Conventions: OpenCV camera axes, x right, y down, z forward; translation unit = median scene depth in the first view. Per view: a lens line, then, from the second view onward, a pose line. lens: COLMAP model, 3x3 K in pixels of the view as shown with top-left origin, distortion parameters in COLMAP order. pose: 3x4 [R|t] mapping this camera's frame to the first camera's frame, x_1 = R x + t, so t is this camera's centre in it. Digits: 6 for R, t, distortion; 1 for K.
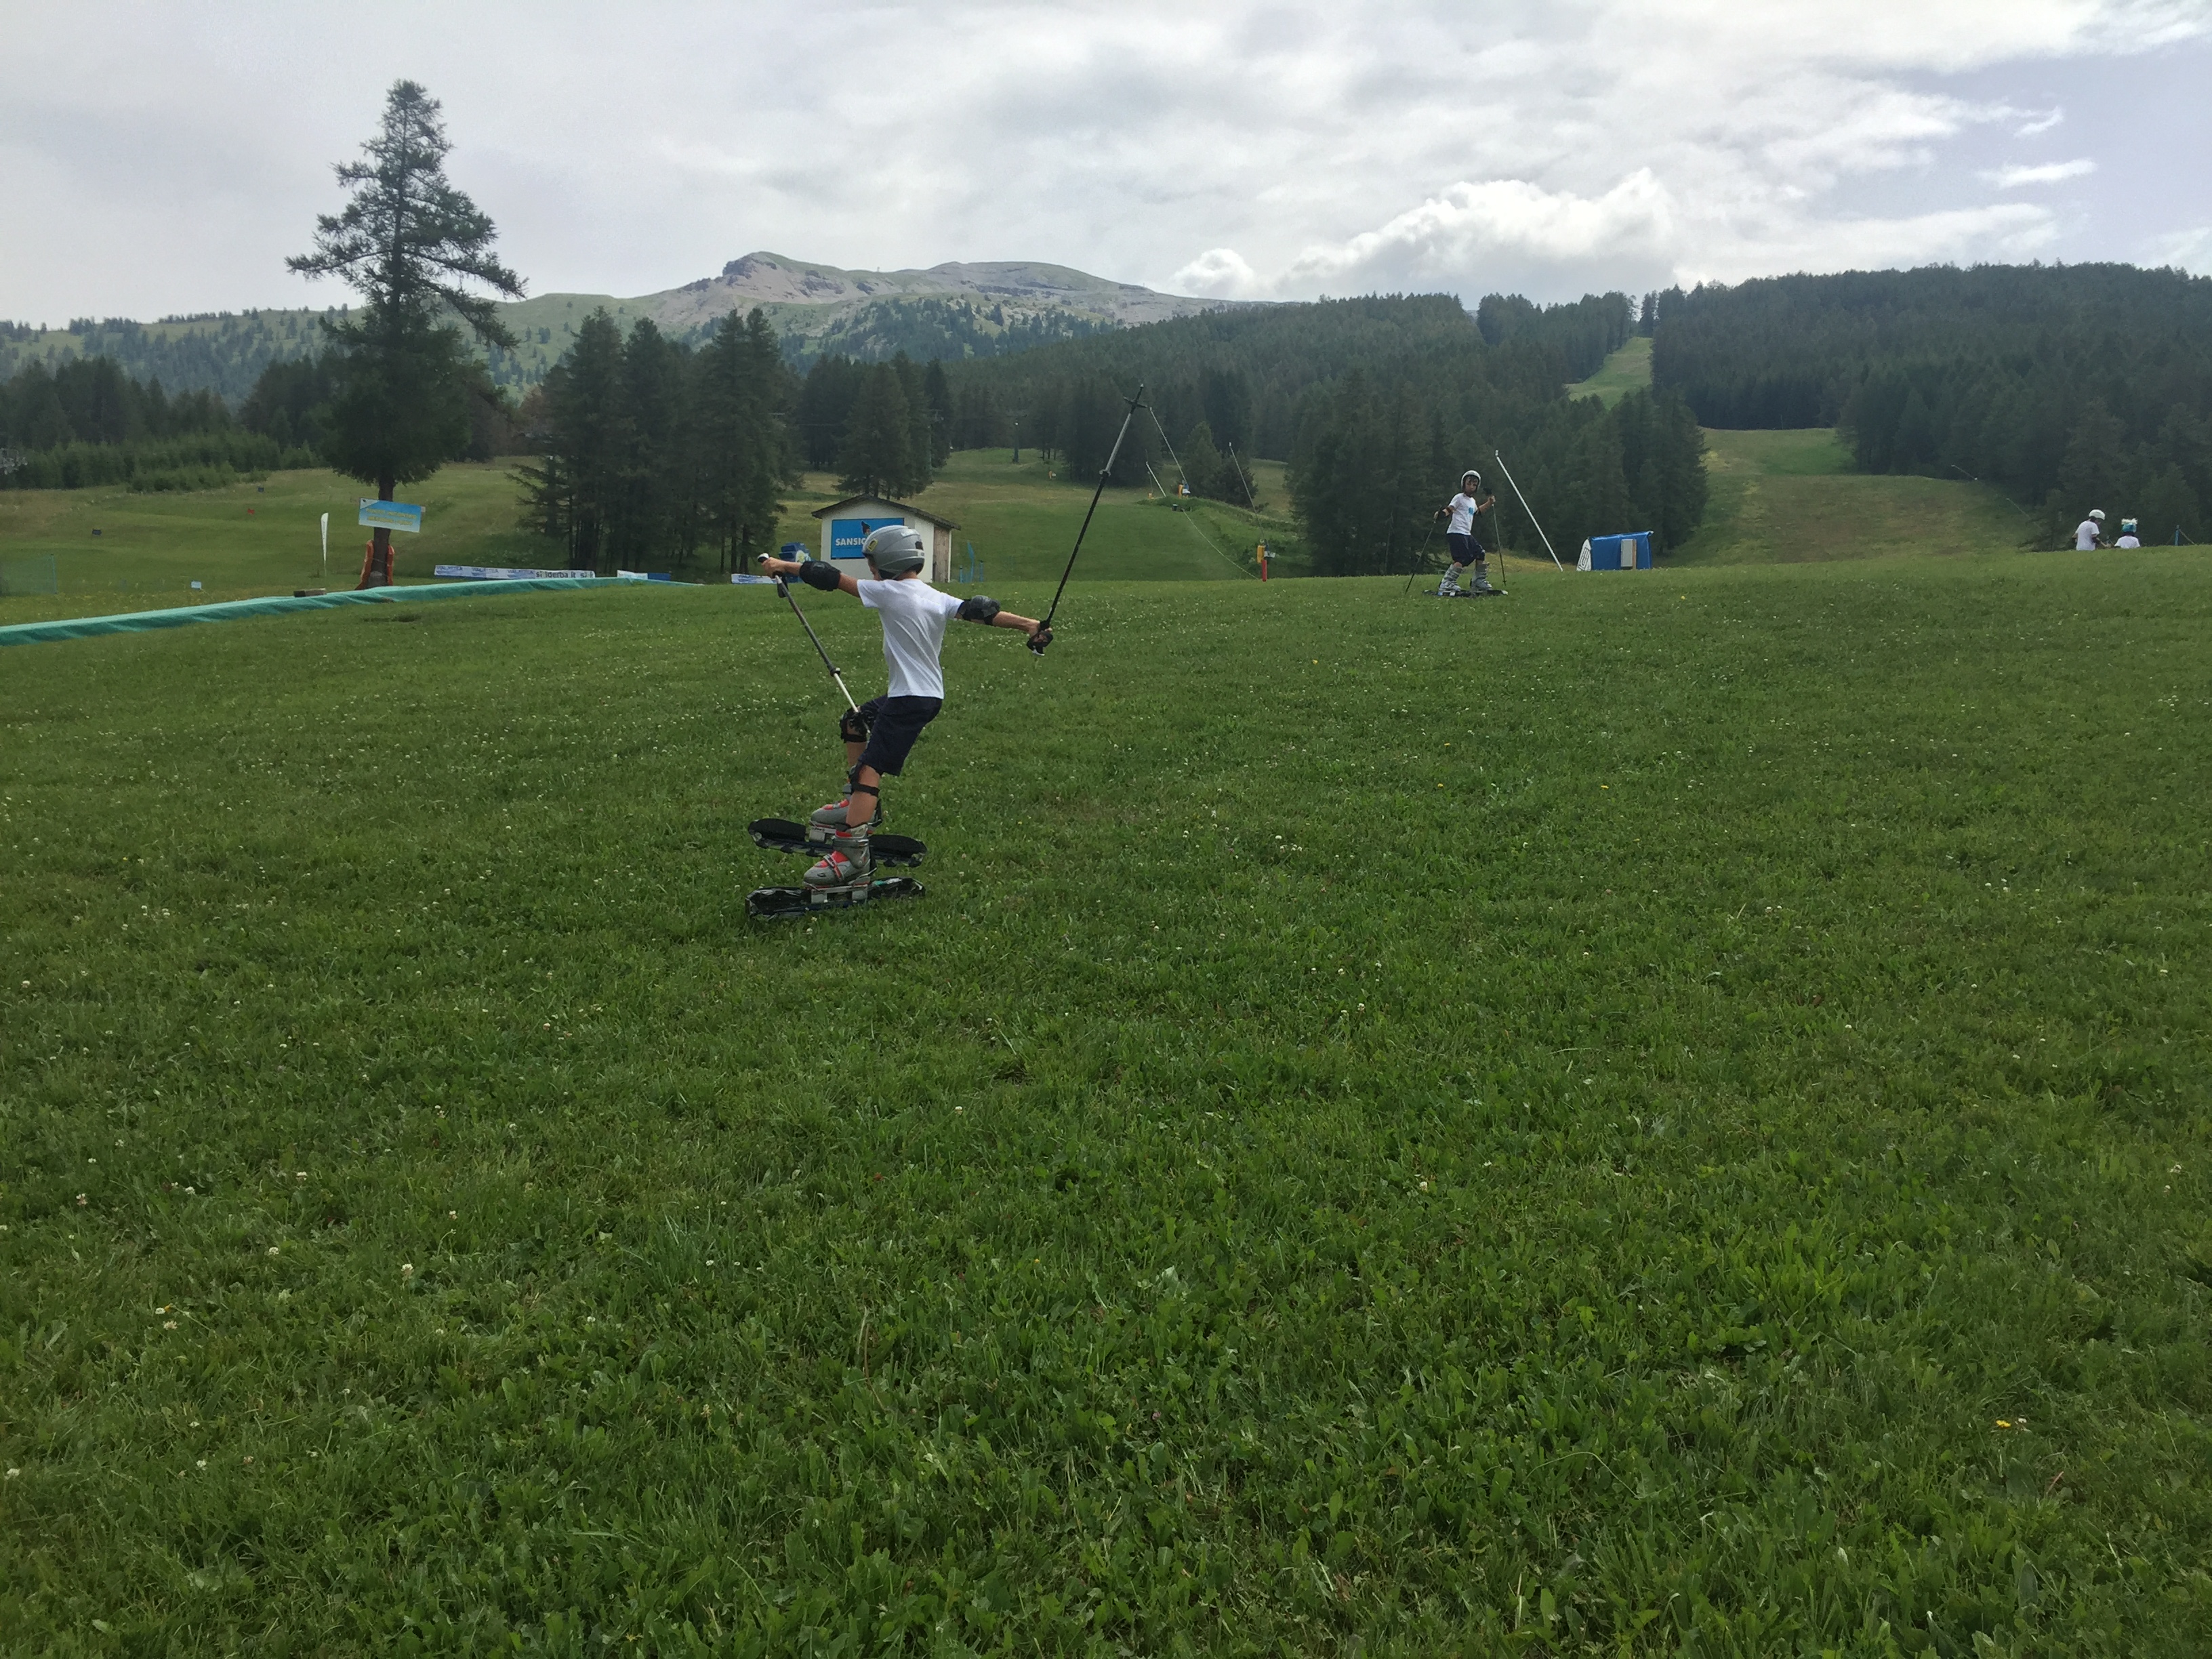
lens RADIAL K [[1910.2, 0, 1116.9], [0, 1910.2, 835.3], [0, 0, 1]] dist [0.102108, -0.138085]
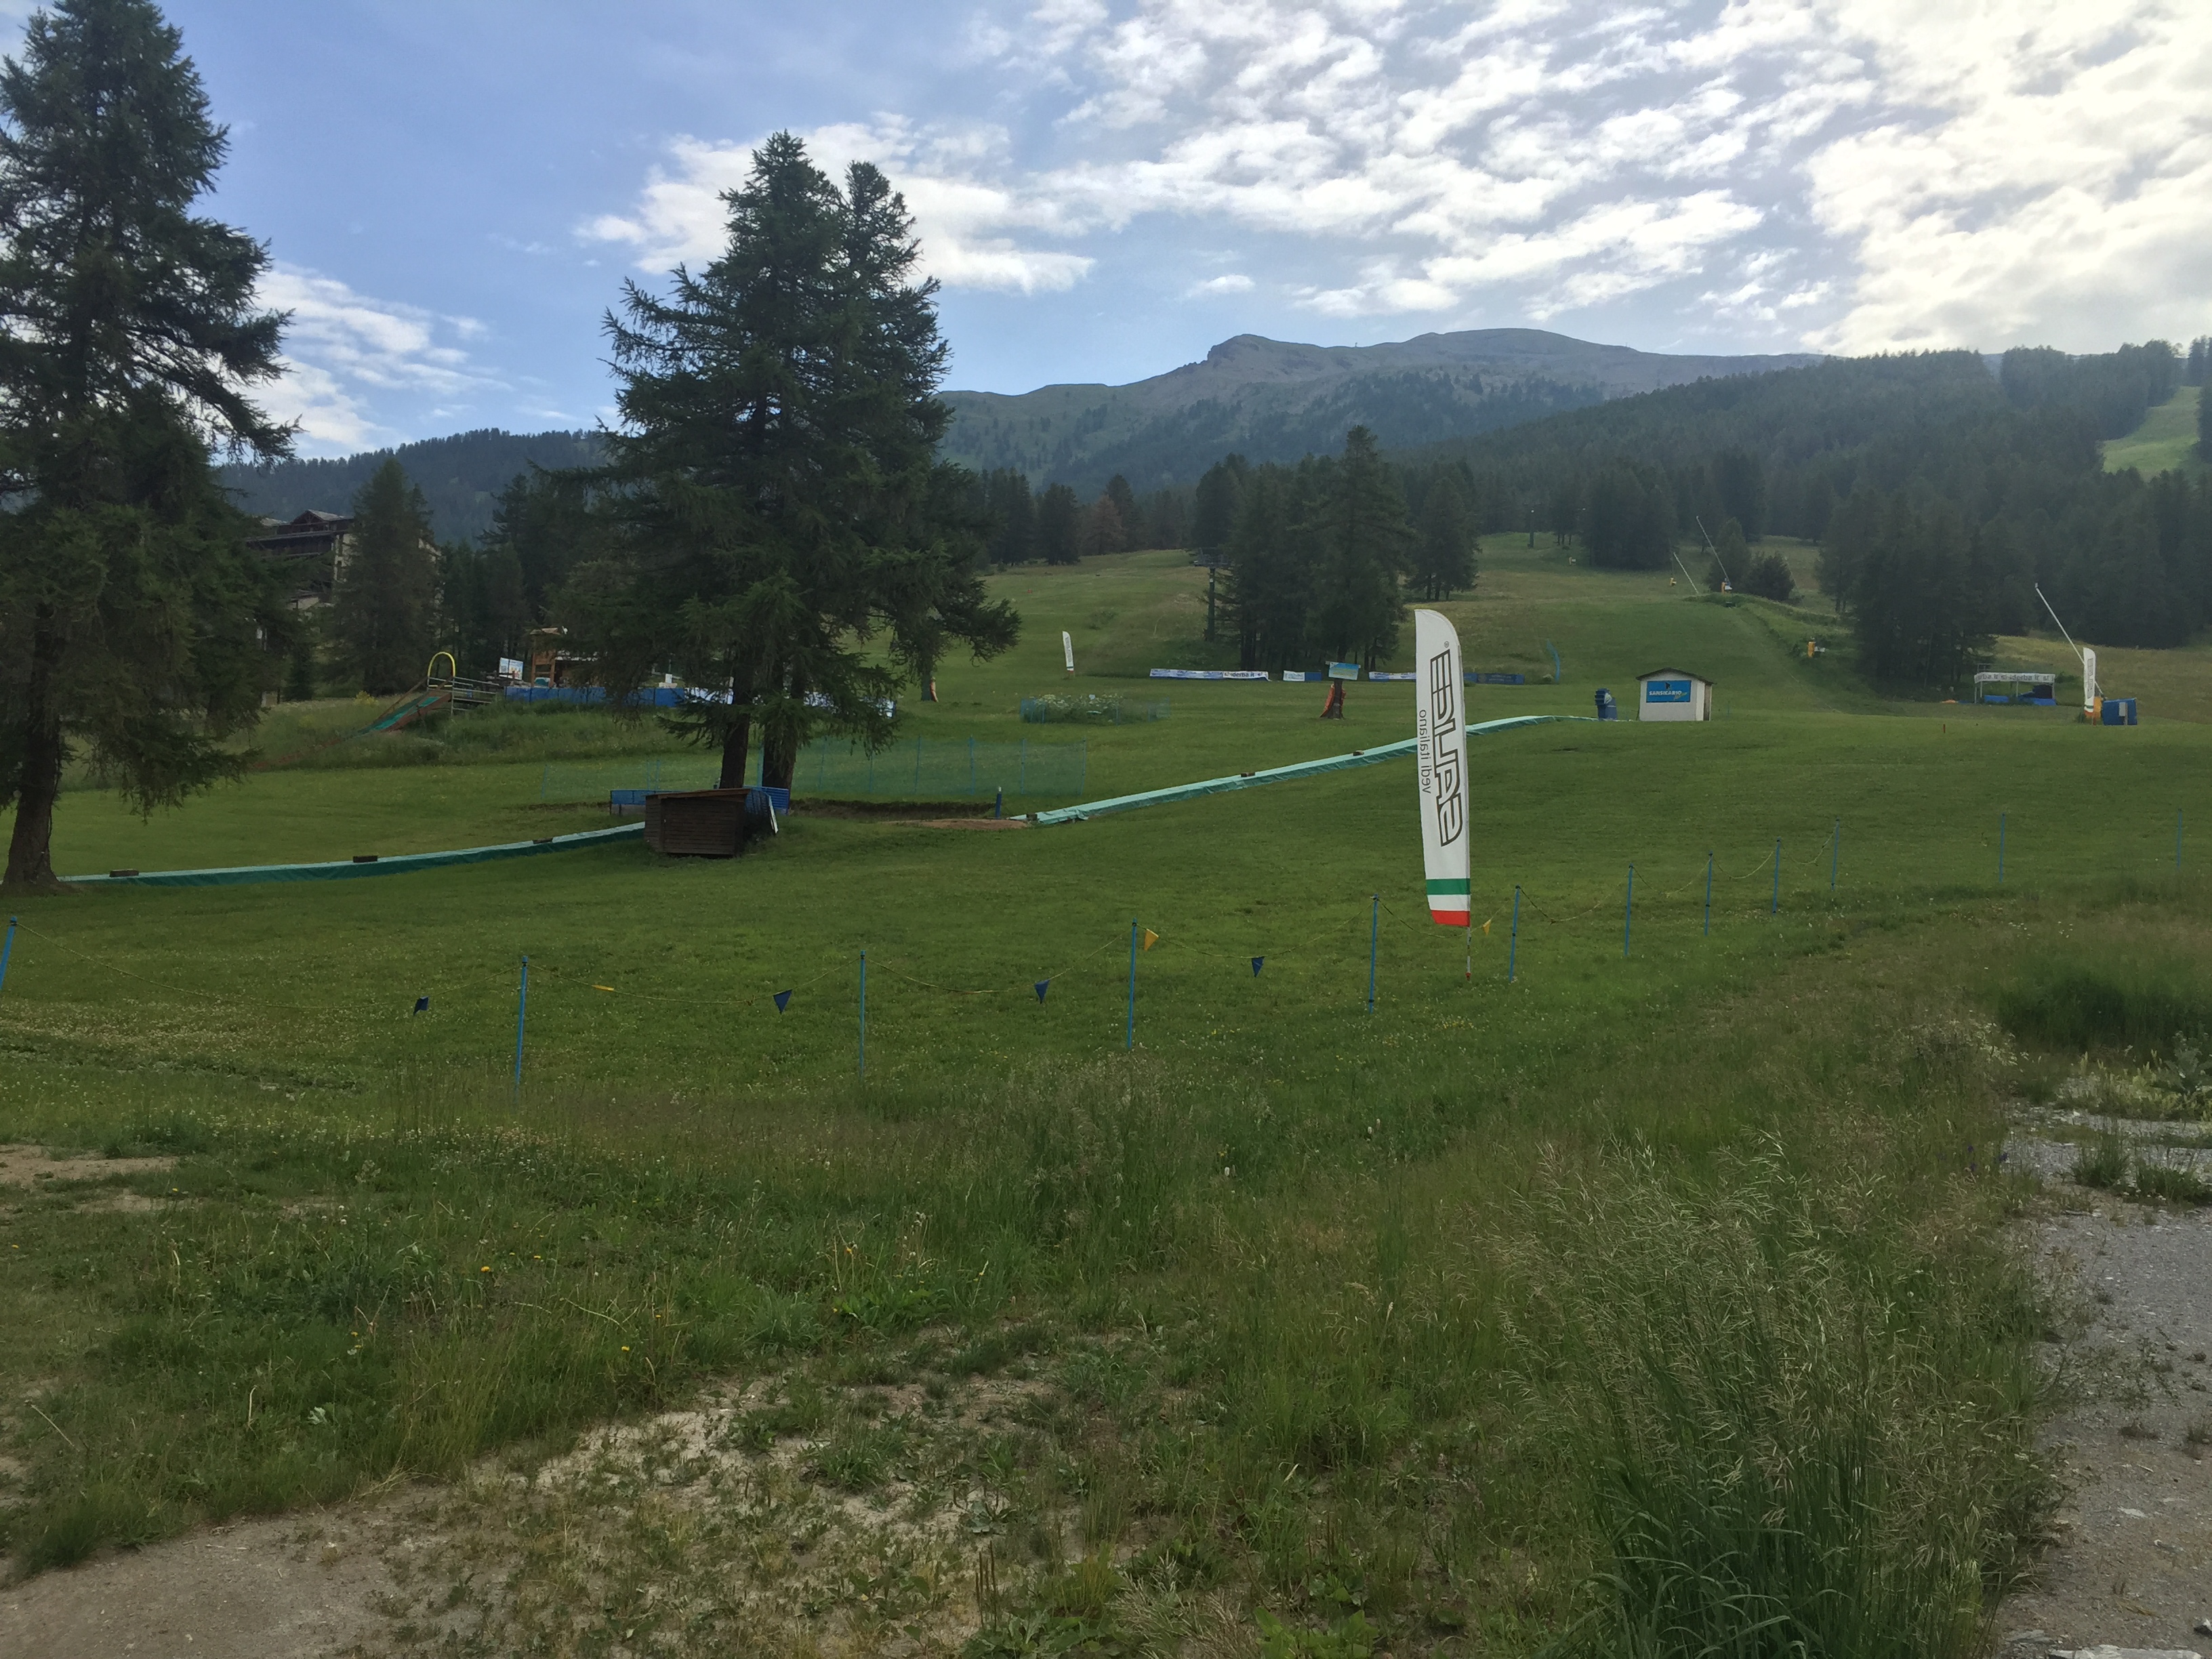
lens RADIAL K [[1910.2, 0, 1116.9], [0, 1910.2, 835.3], [0, 0, 1]] dist [0.102108, -0.138085]
pose [[0.971413, 0.014133, -0.236974, -0.514271], [-0.022162, 0.999266, -0.031251, 0.135251], [0.236358, 0.035609, 0.971013, -2.338166]]
